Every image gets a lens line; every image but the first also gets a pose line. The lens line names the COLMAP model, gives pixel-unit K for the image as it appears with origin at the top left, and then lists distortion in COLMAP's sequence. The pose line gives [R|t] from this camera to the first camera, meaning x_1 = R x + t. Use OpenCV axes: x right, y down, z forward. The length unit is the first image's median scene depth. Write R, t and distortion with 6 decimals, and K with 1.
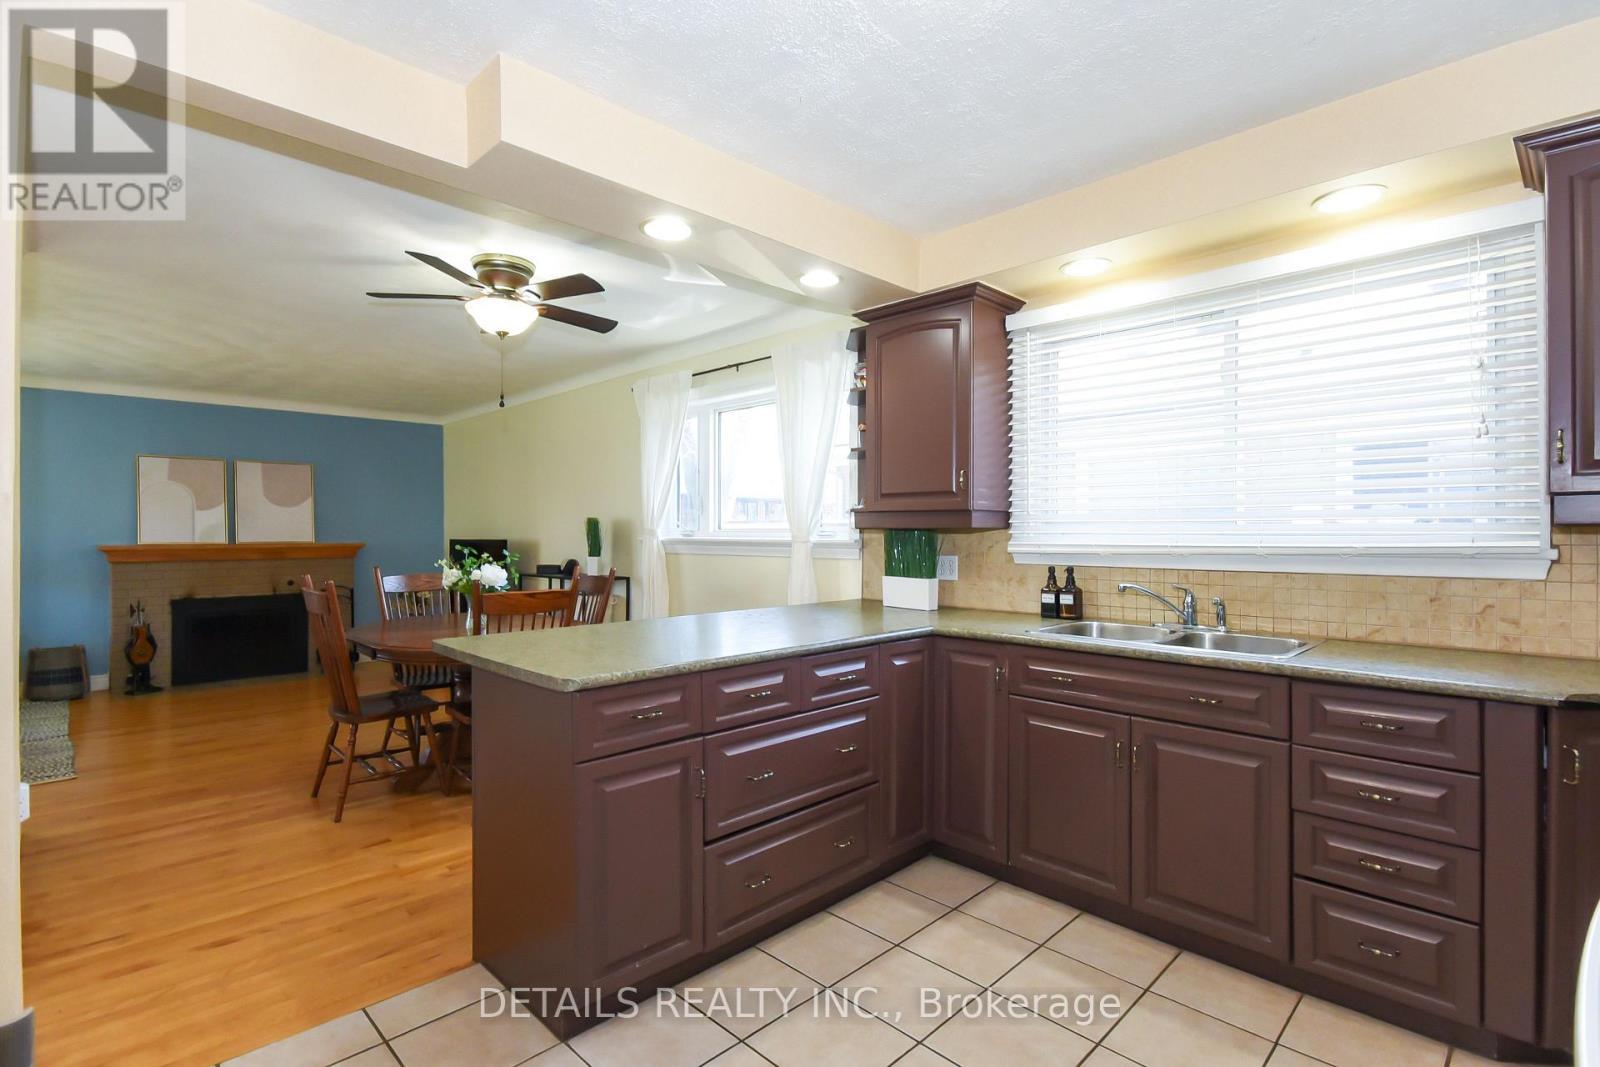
lens RADIAL K [[767.3, 0, 800.3], [0, 767.3, 527.2], [0, 0, 1]] dist [0.005203, -0.007519]
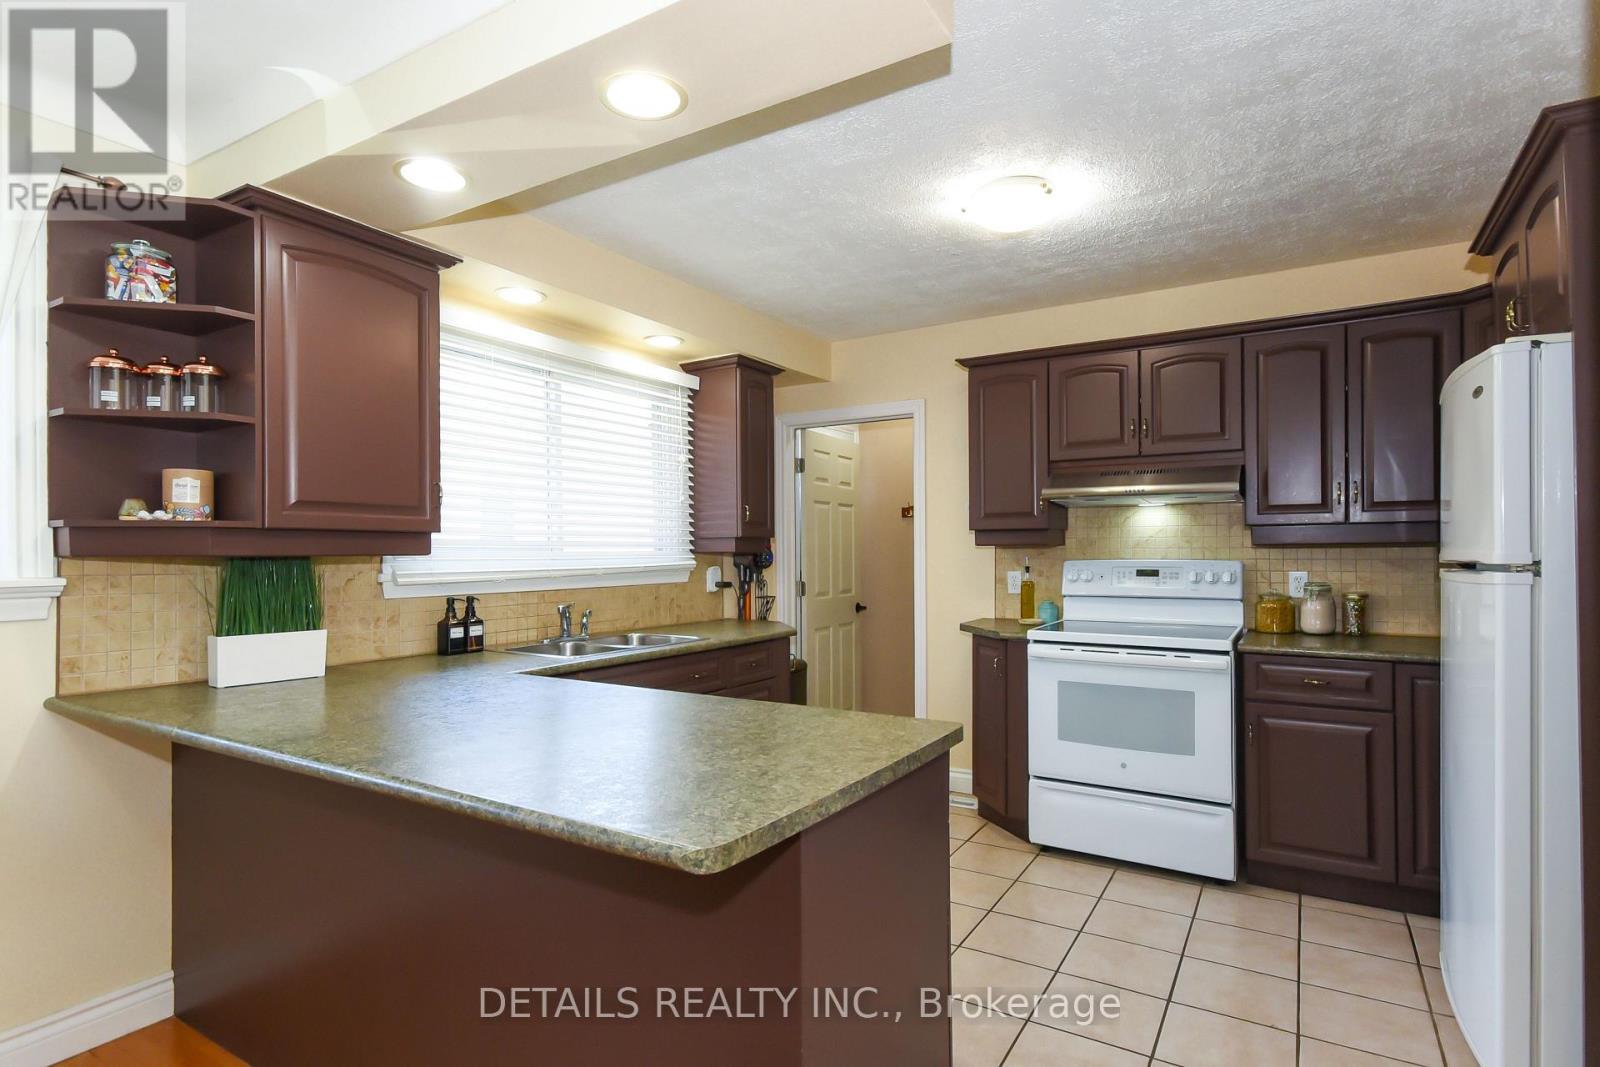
lens RADIAL K [[808.9, 0, 822.1], [0, 808.9, 540.7], [0, 0, 1]] dist [0.012237, -0.001922]
pose [[-0.254380, 0.016098, 0.966970, -0.699118], [0.000081, 0.999862, -0.016625, 0.000929], [-0.967104, -0.004151, -0.254346, 0.825466]]
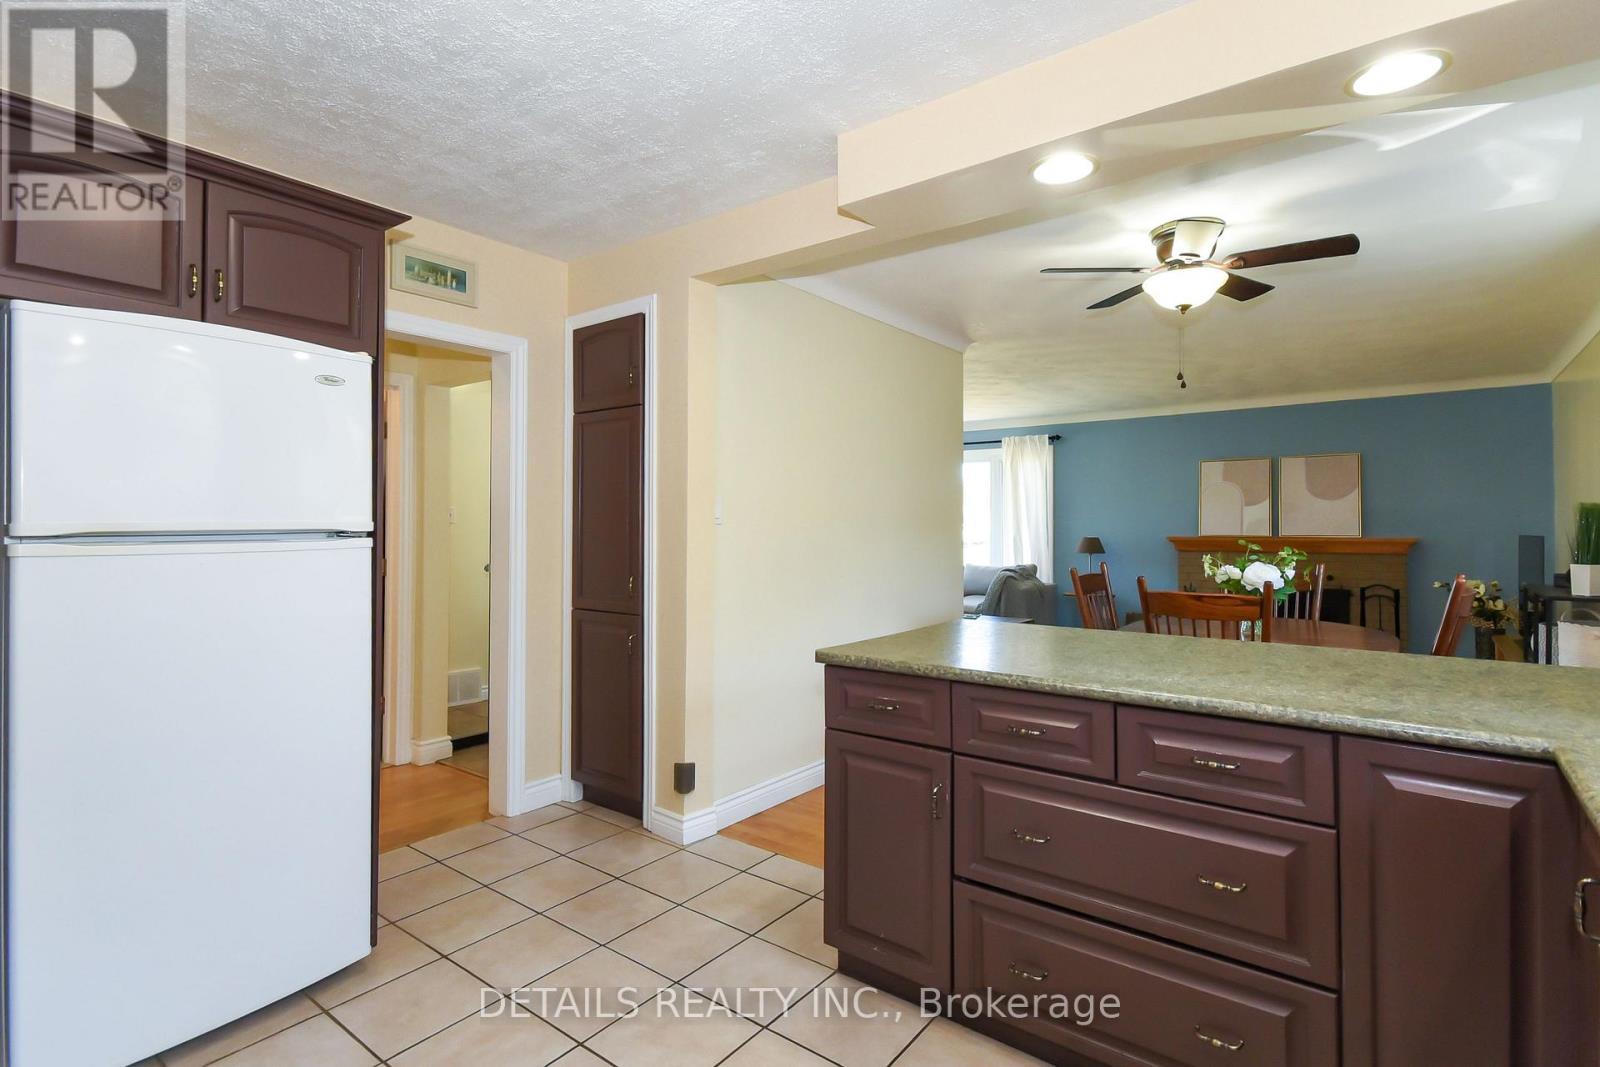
lens RADIAL K [[767.3, 0, 795.7], [0, 767.3, 526.4], [0, 0, 1]] dist [0.005203, -0.007519]
pose [[0.133934, 0.003078, -0.990985, 0.513415], [0.003984, 0.999985, 0.003644, 0.002692], [0.990982, -0.004437, 0.133920, 0.484404]]
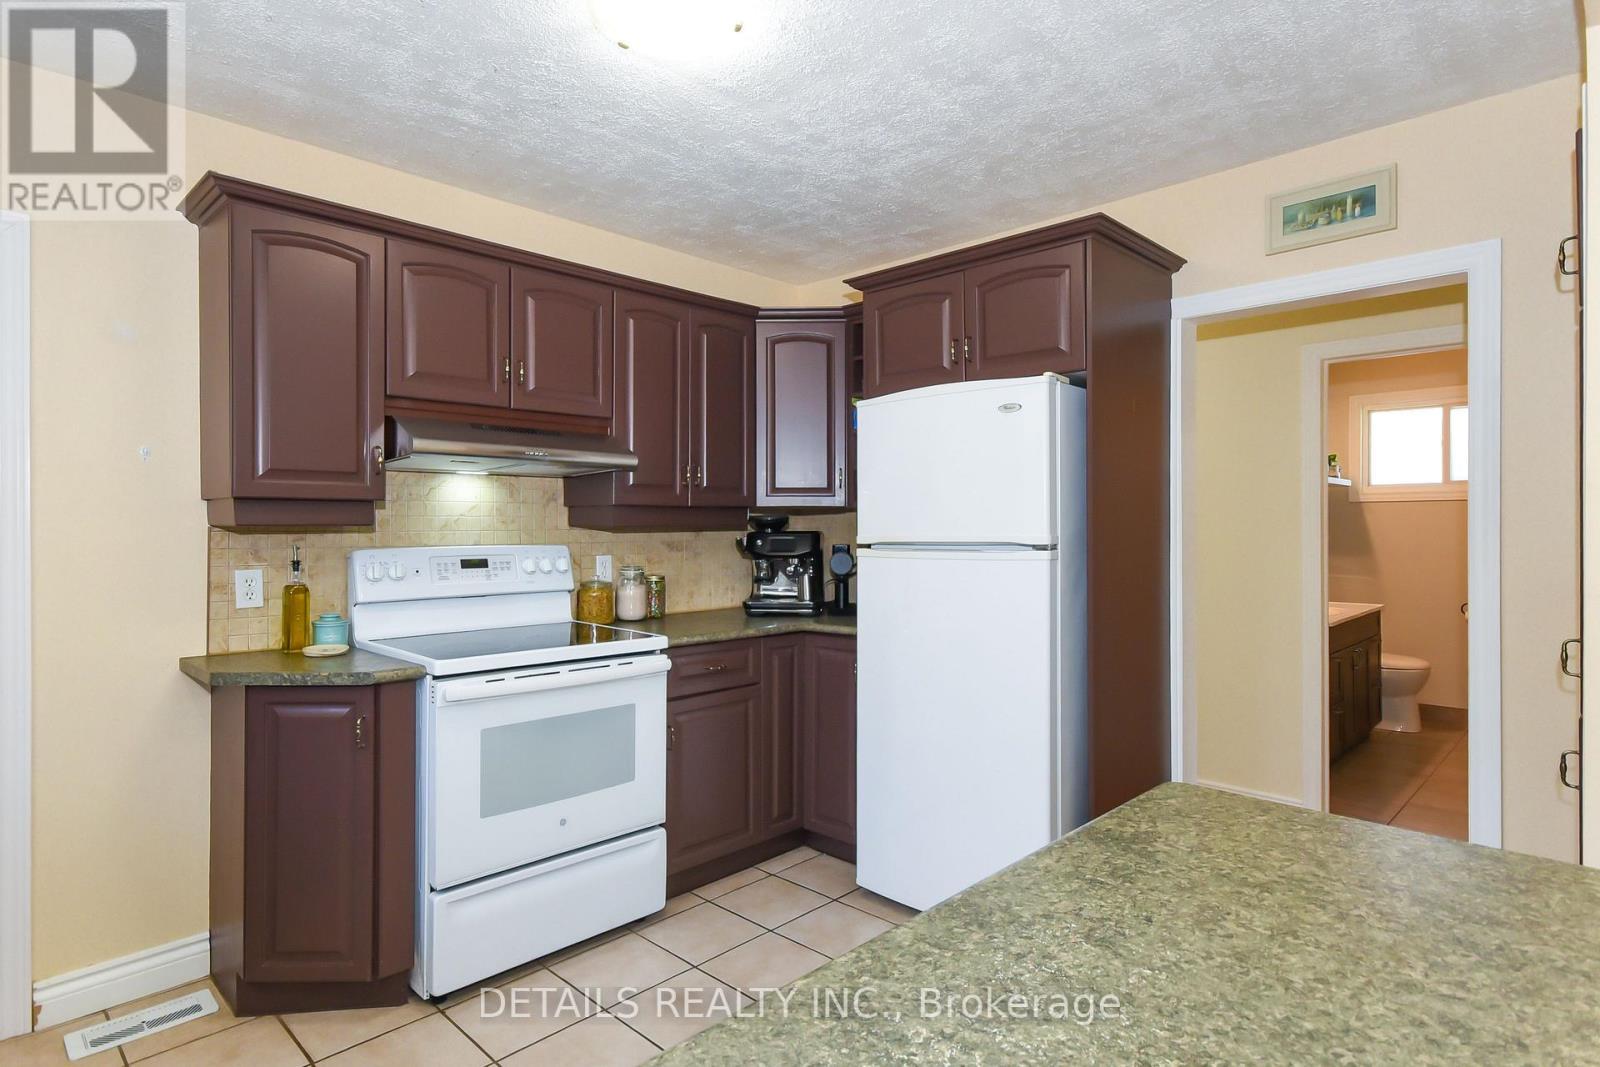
lens RADIAL K [[852.9, 0, 777.6], [0, 852.9, 525.9], [0, 0, 1]] dist [0.006370, 0.002390]
pose [[-0.999987, 0.004348, -0.002553, 0.012410], [0.004362, 0.999974, -0.005692, -0.006403], [0.002528, -0.005703, -0.999981, 1.007617]]
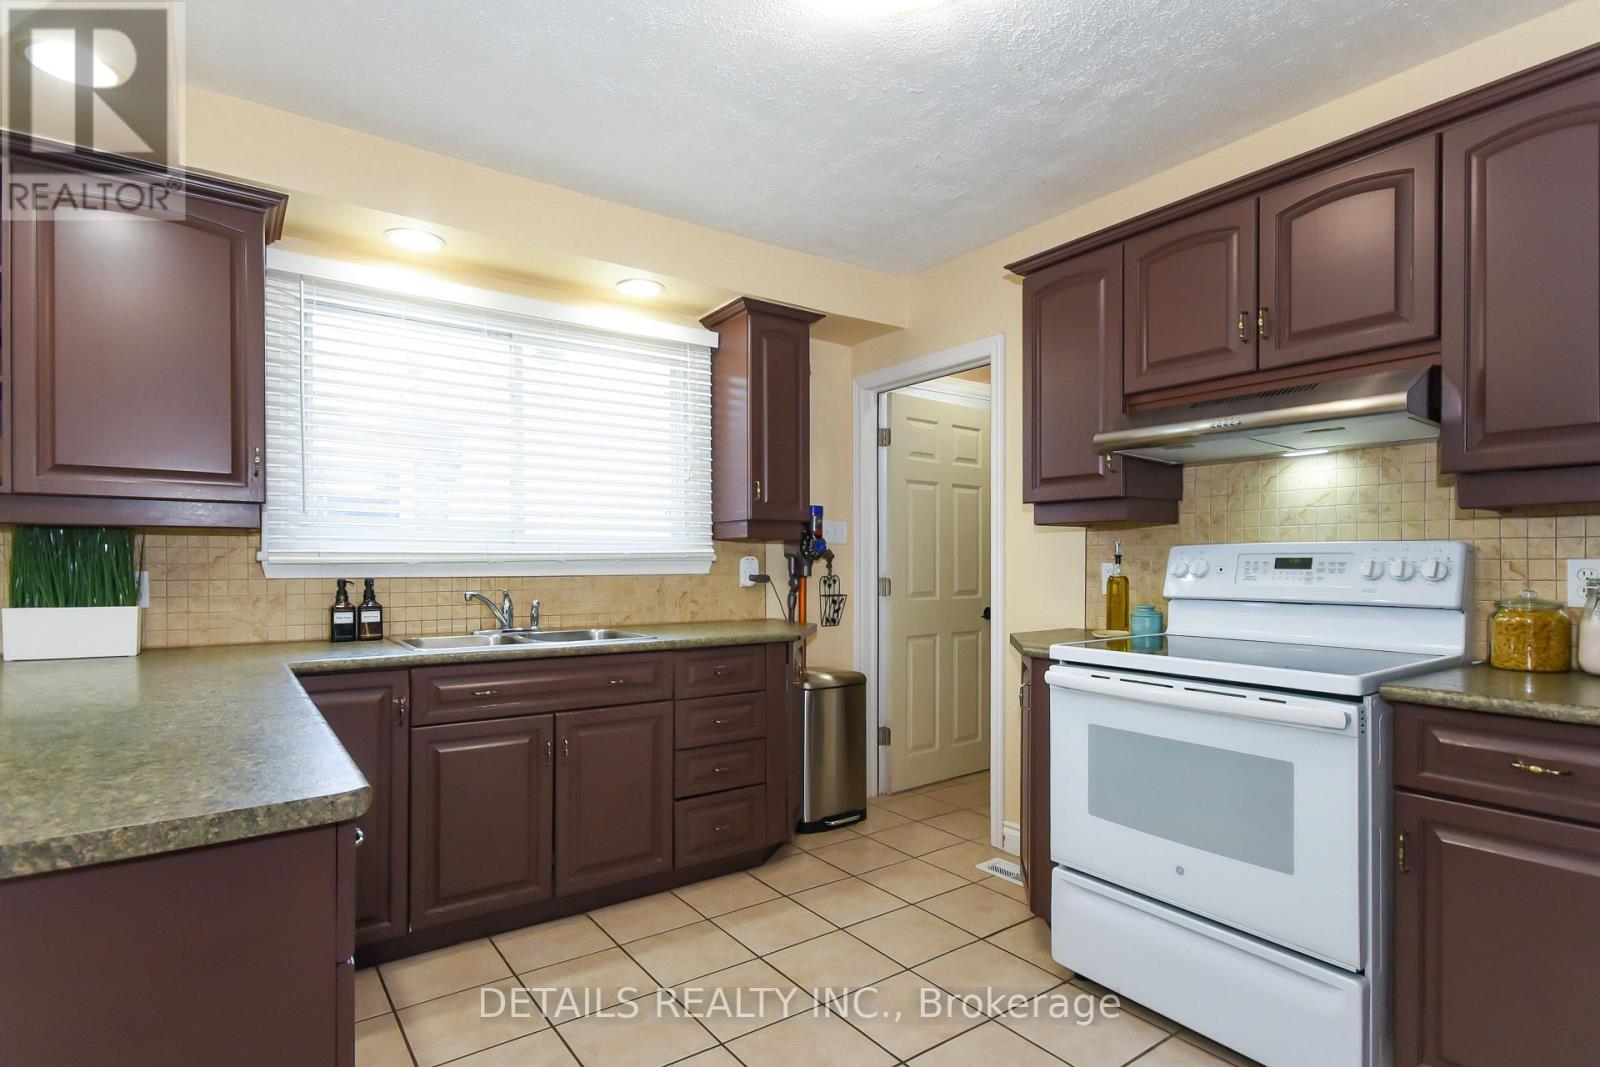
lens RADIAL K [[808.9, 0, 816.2], [0, 808.9, 563.1], [0, 0, 1]] dist [0.012237, -0.001922]
pose [[0.143028, 0.000180, 0.989719, -0.460116], [-0.005135, 0.999987, 0.000560, 0.030961], [-0.989705, -0.005162, 0.143027, 0.376011]]
